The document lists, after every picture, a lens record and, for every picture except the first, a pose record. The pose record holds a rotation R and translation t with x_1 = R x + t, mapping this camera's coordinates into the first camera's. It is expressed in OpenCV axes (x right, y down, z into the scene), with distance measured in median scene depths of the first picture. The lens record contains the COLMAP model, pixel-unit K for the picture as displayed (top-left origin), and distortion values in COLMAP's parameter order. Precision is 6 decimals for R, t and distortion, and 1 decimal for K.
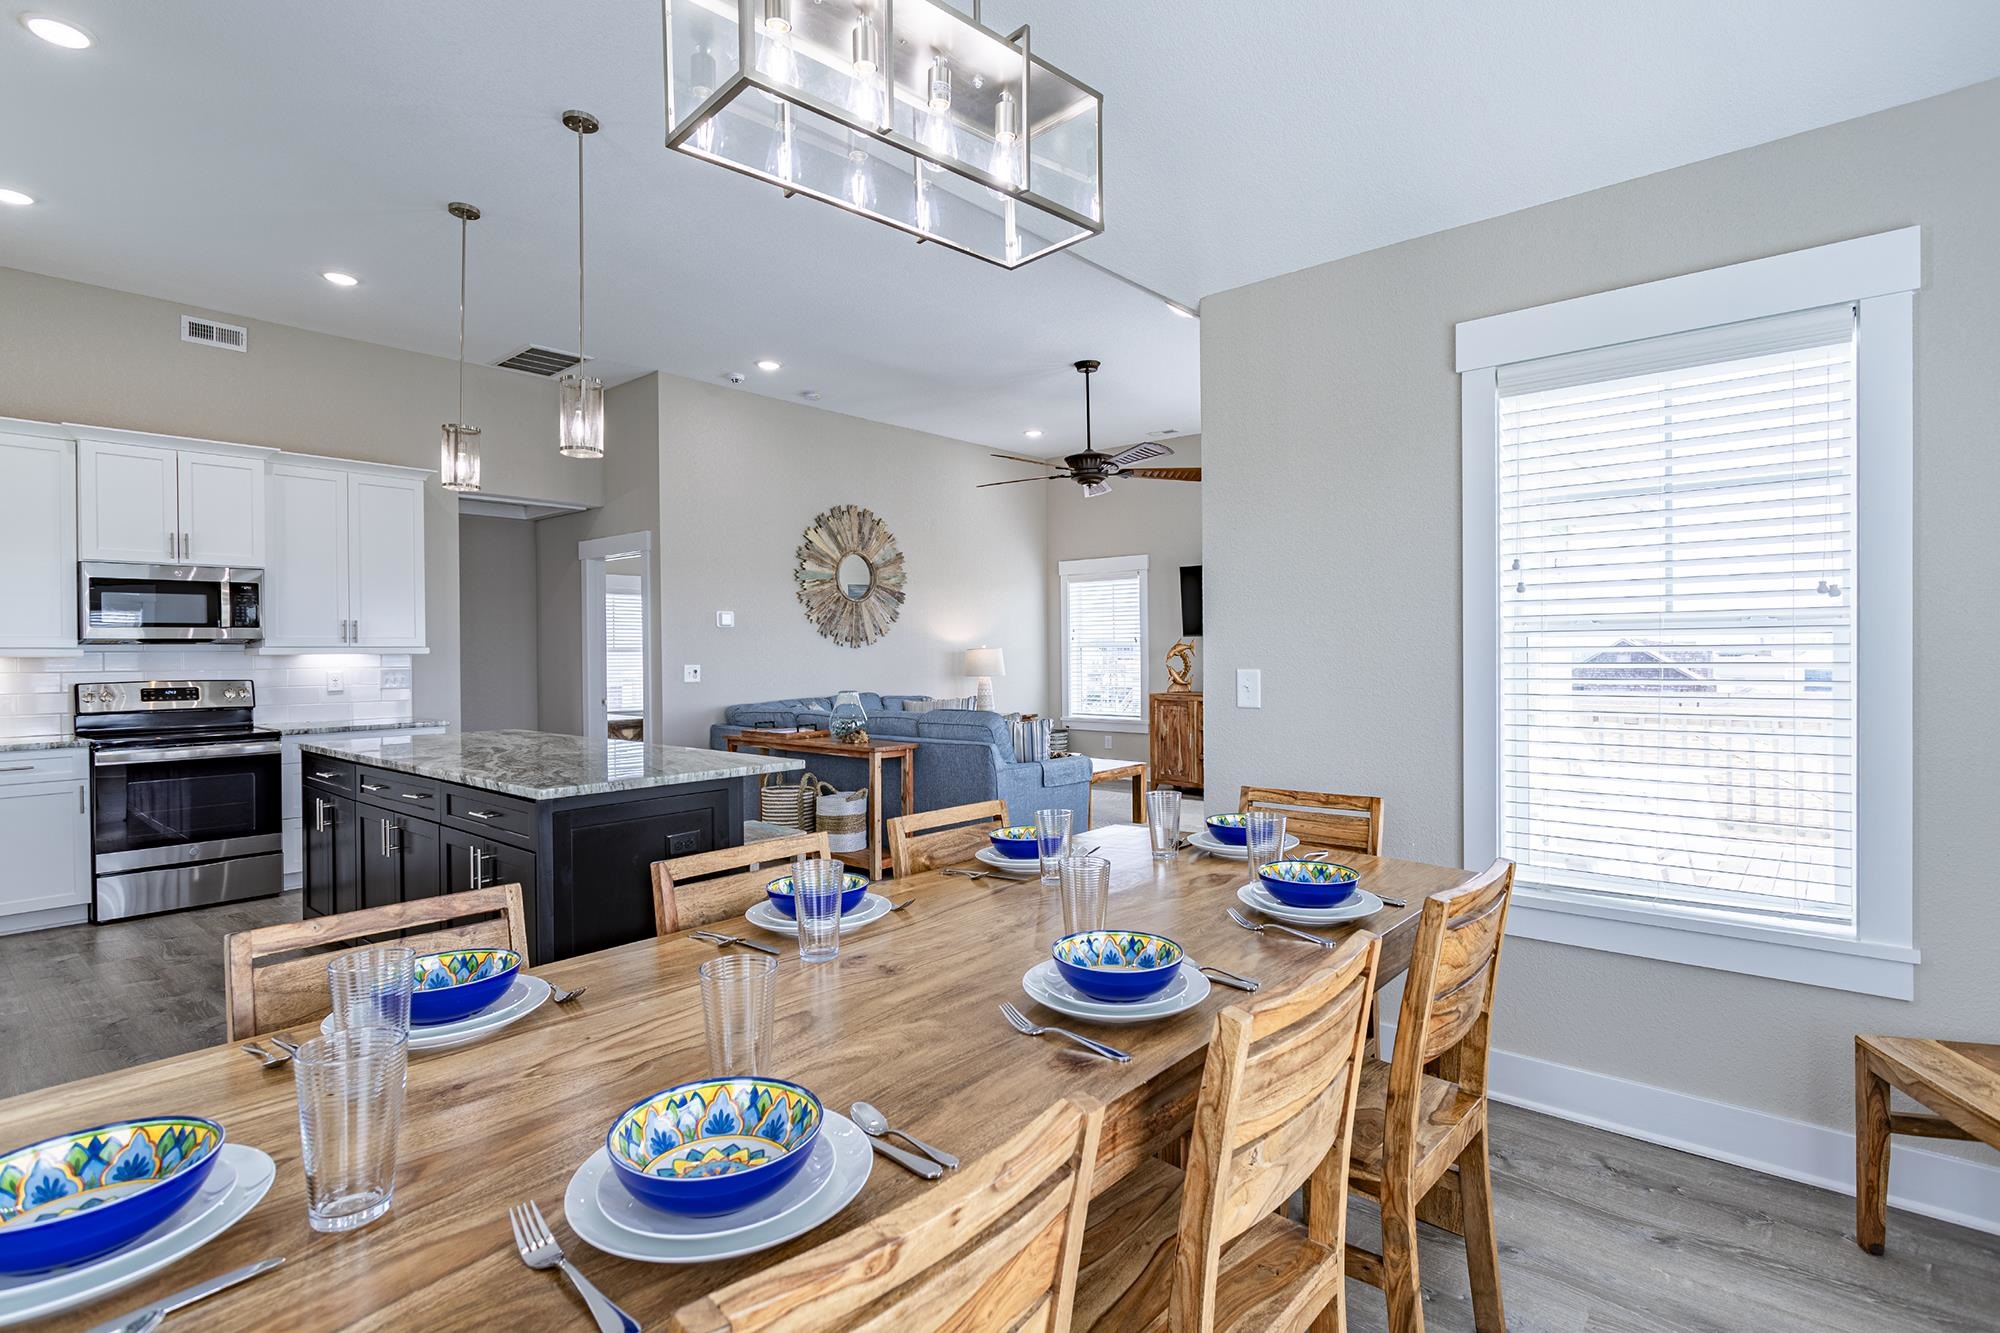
lens RADIAL K [[974.8, 0, 1021.2], [0, 974.8, 656.7], [0, 0, 1]] dist [0.019546, 0.000420]
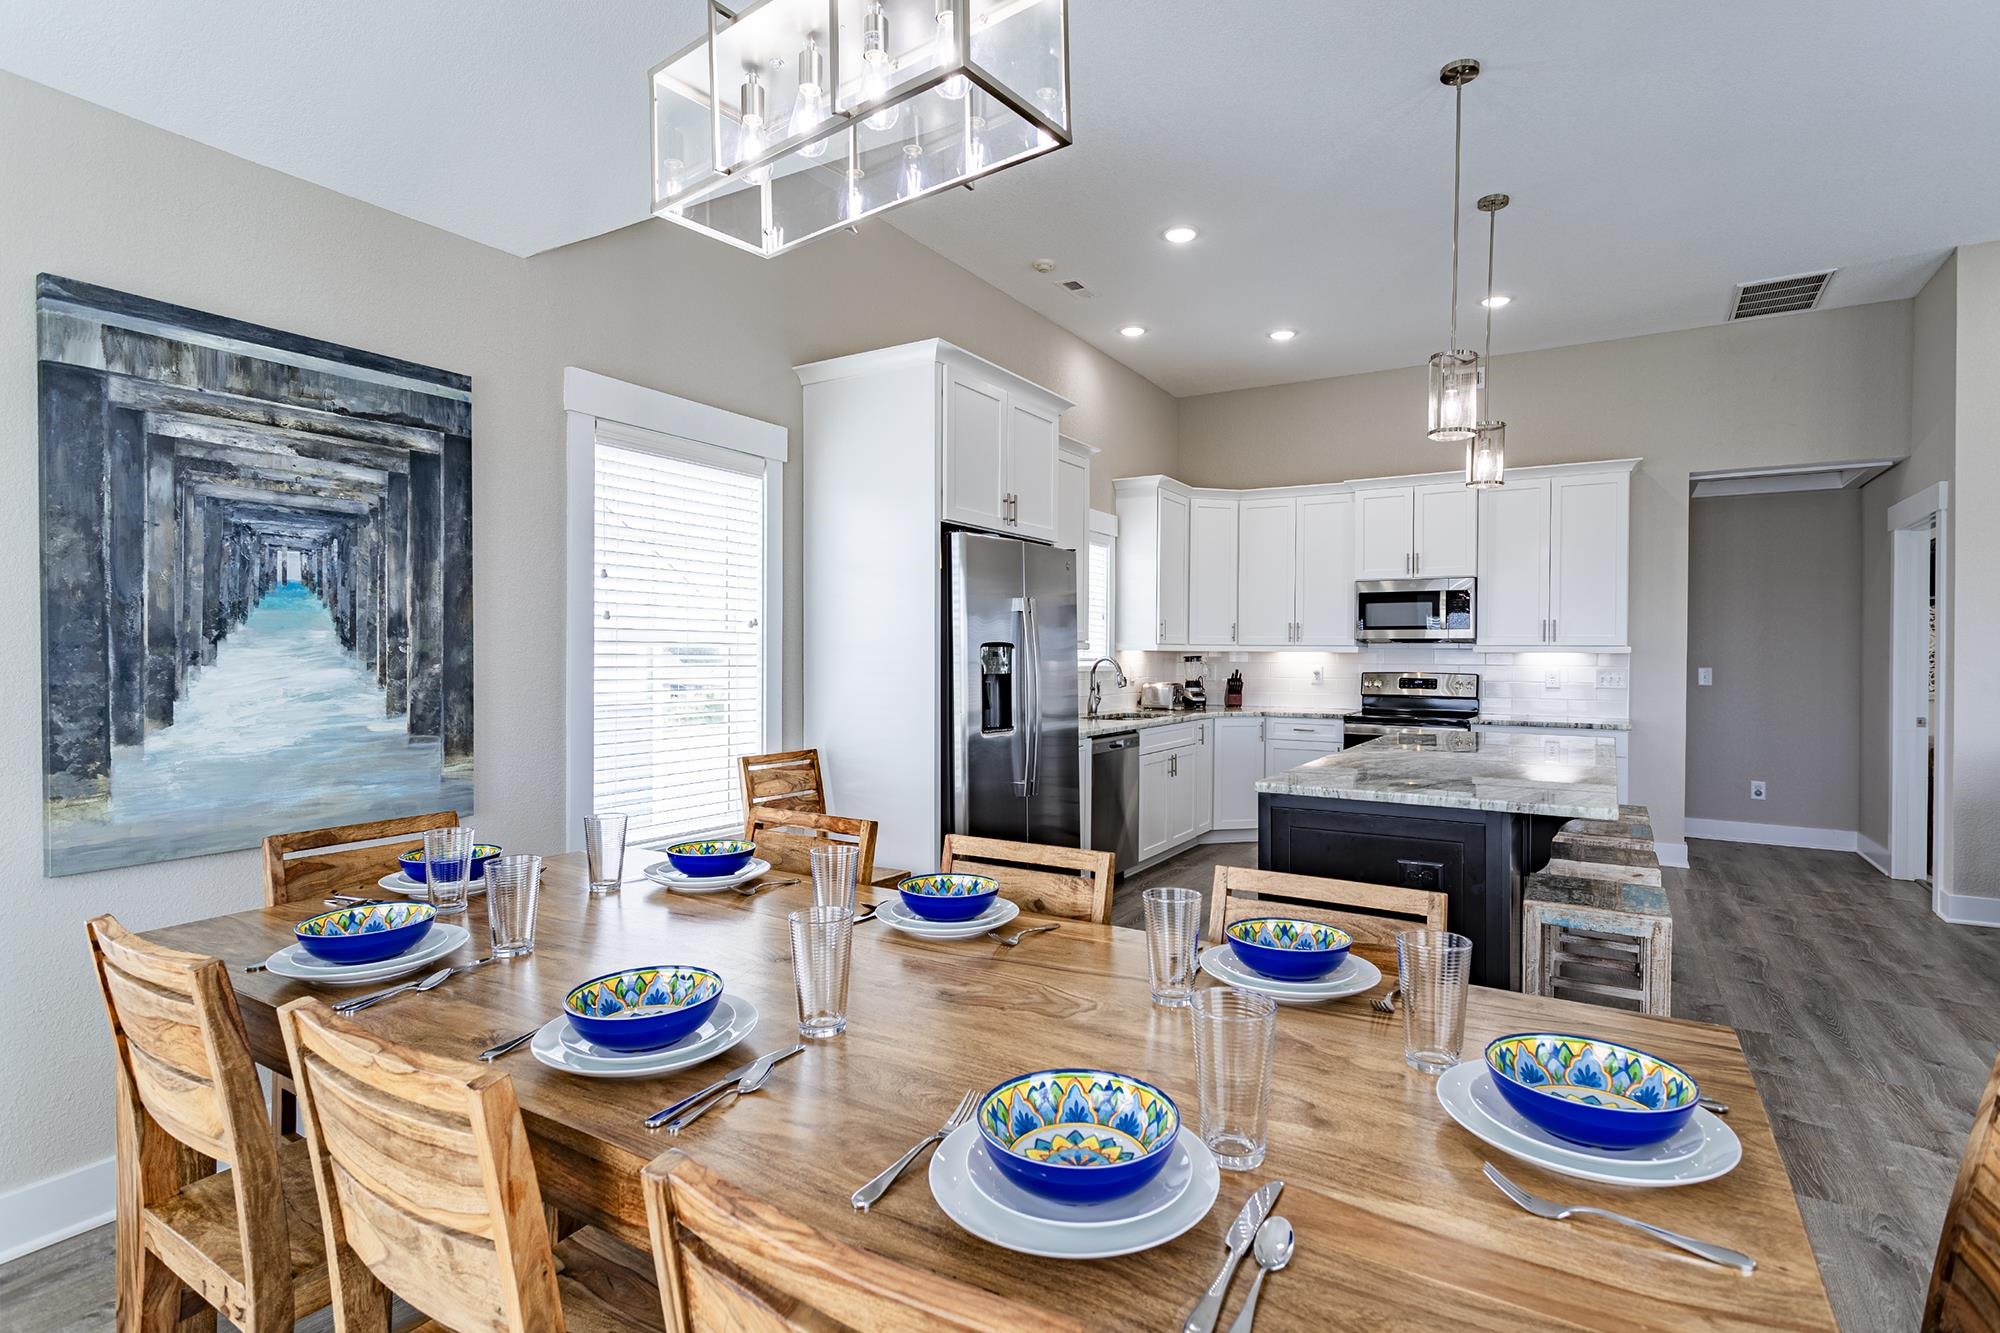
lens RADIAL K [[955.3, 0, 1008.8], [0, 955.3, 673.1], [0, 0, 1]] dist [-0.002716, -0.000149]
pose [[0.155404, 0.031296, -0.987355, 0.167634], [-0.012314, 0.999482, 0.029742, -0.002612], [0.987774, 0.007536, 0.155709, 0.201461]]
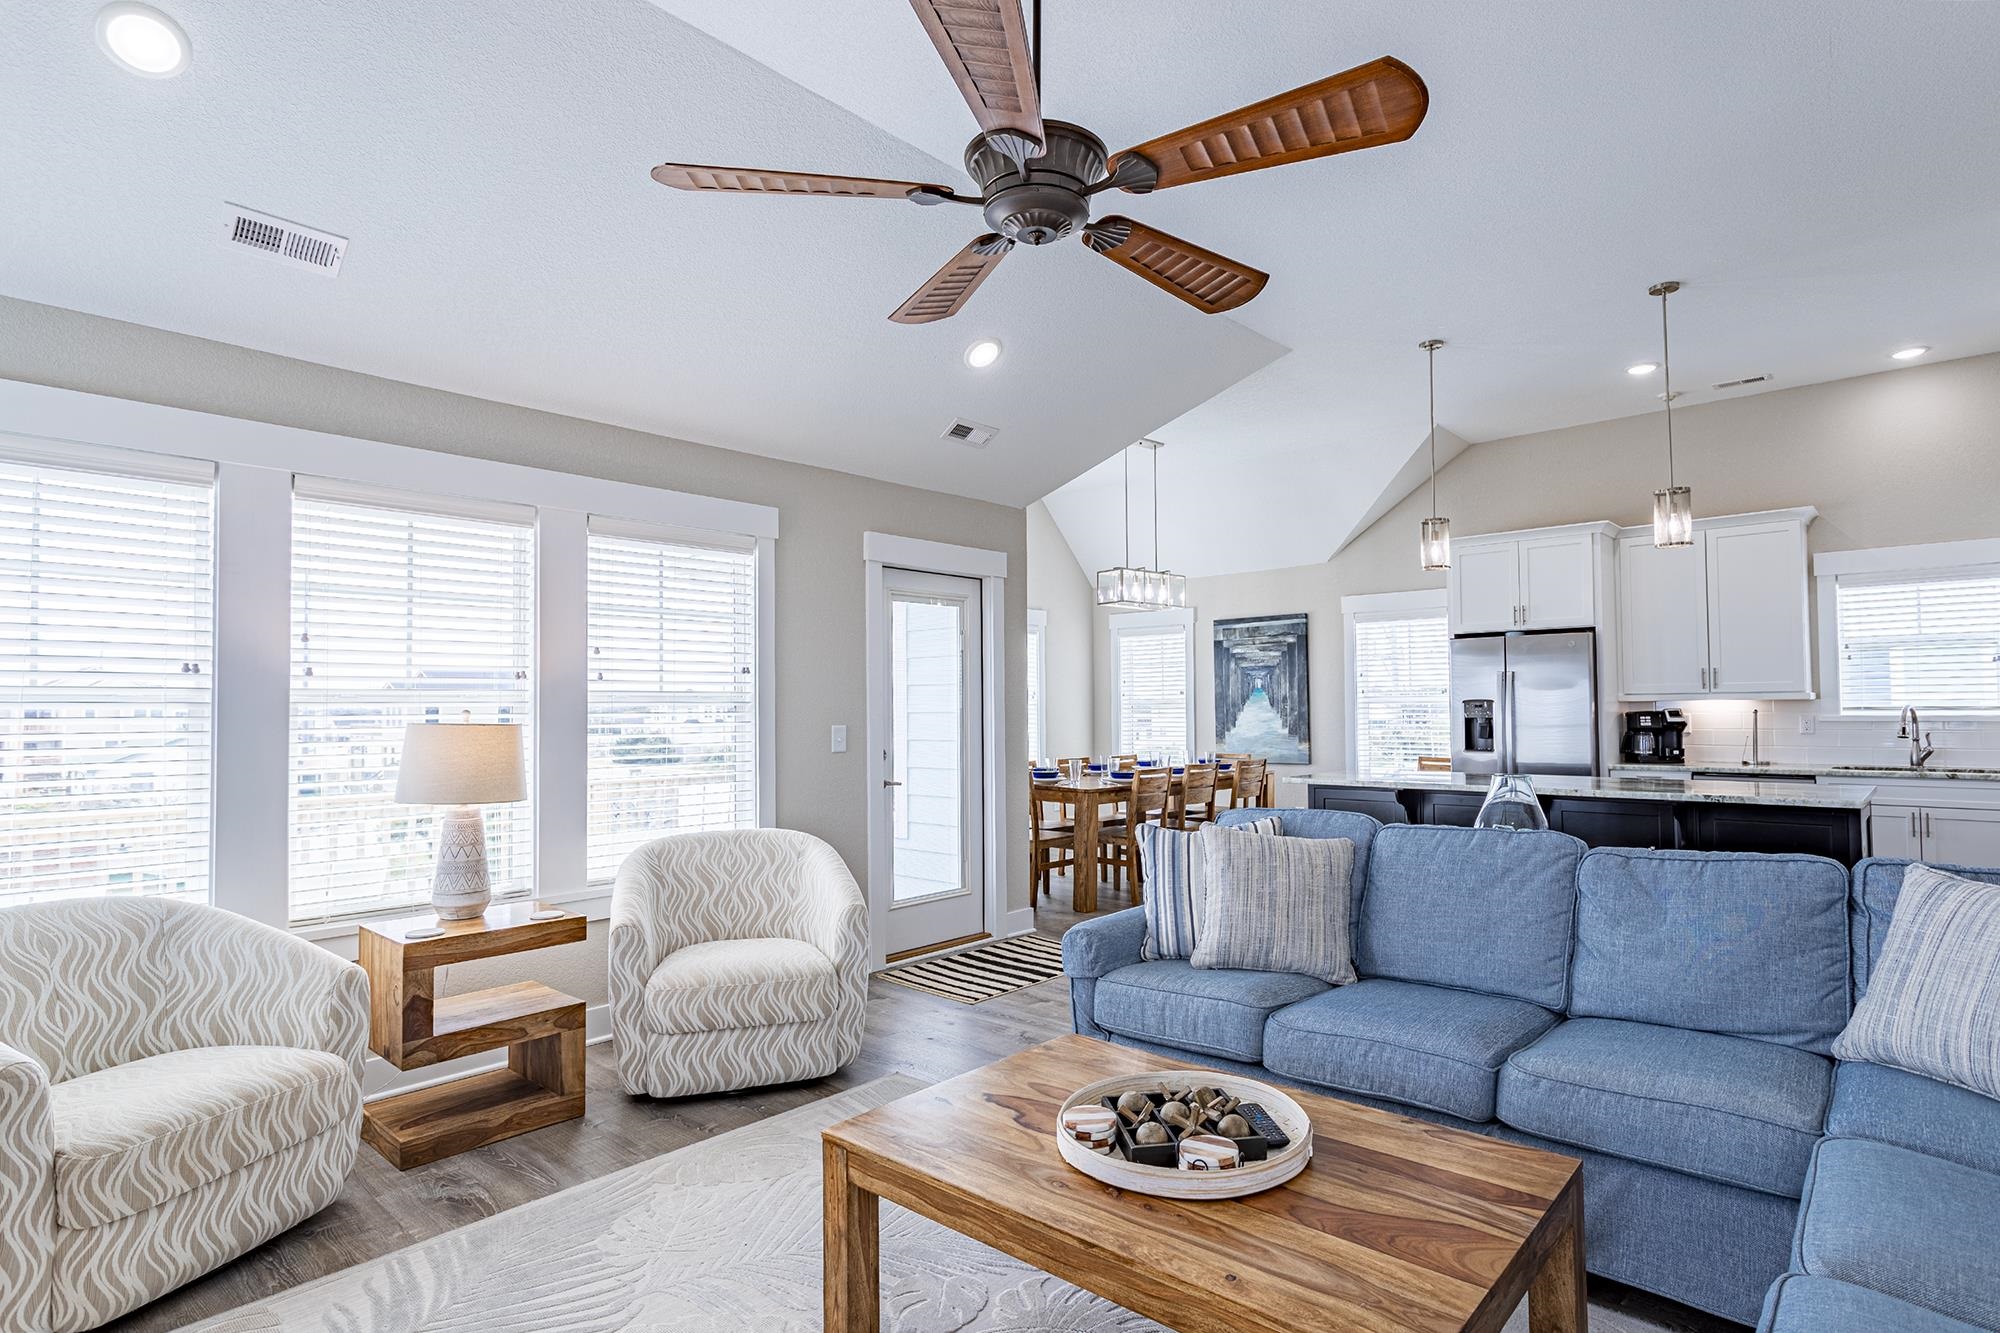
lens RADIAL K [[1021.4, 0, 1021.6], [0, 1021.4, 680.5], [0, 0, 1]] dist [-0.000371, 0.000023]
pose [[-0.999374, 0.019883, 0.029279, 0.062717], [0.019222, 0.999558, -0.022696, -0.007326], [-0.029717, -0.022119, -0.999314, 1.150173]]
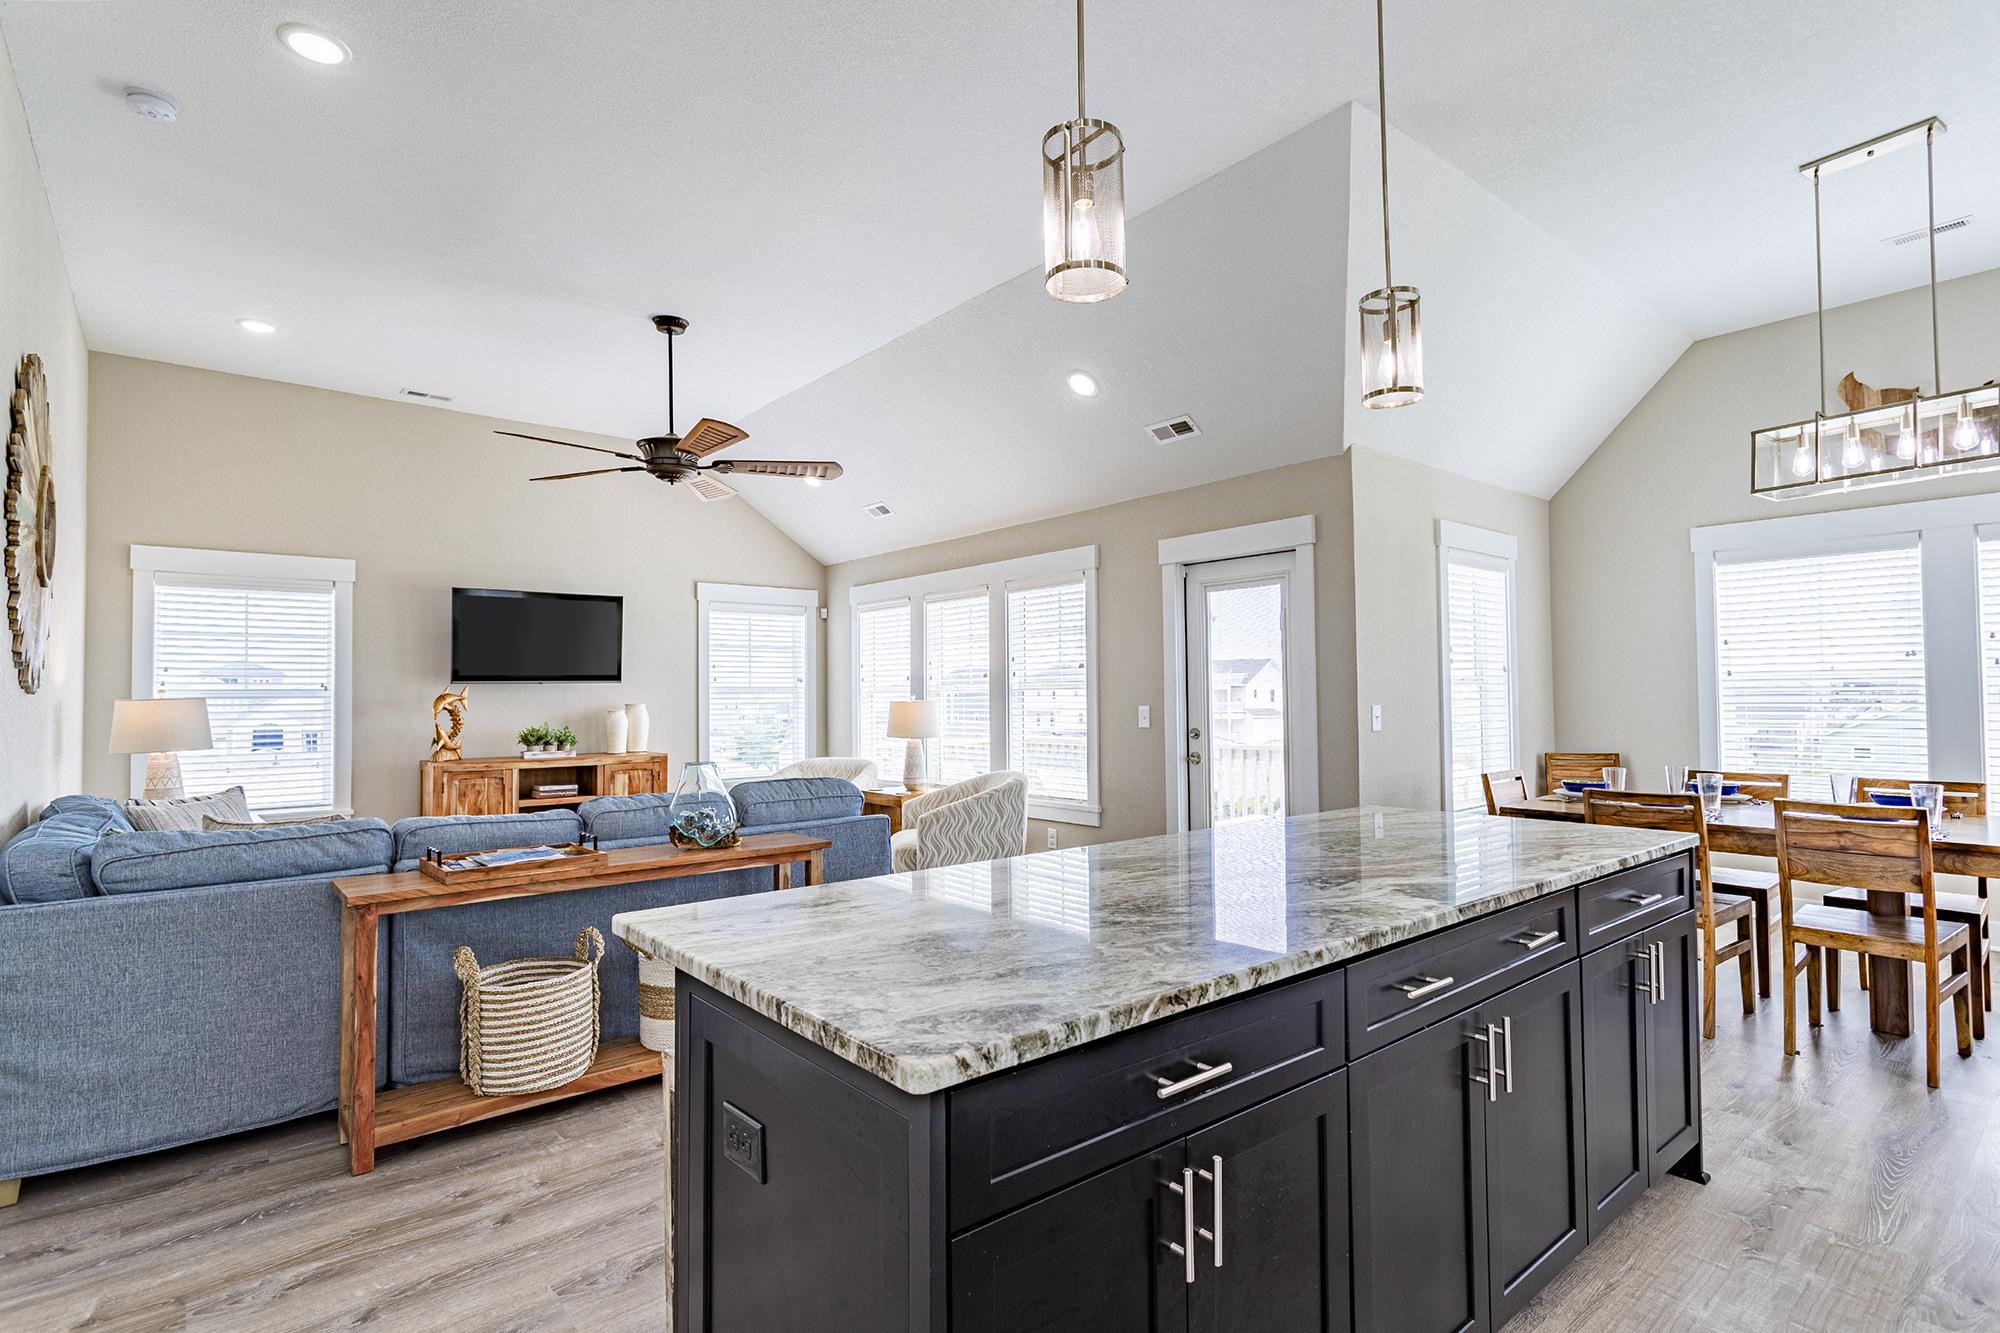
lens RADIAL K [[973.2, 0, 1000.0], [0, 973.2, 666.5], [0, 0, 1]] dist [0.002868, 0.000297]
pose [[0.172383, 0.040093, 0.984214, -0.526031], [0.013407, 0.998983, -0.043043, 0.003601], [-0.984939, 0.020615, 0.171671, 0.522433]]
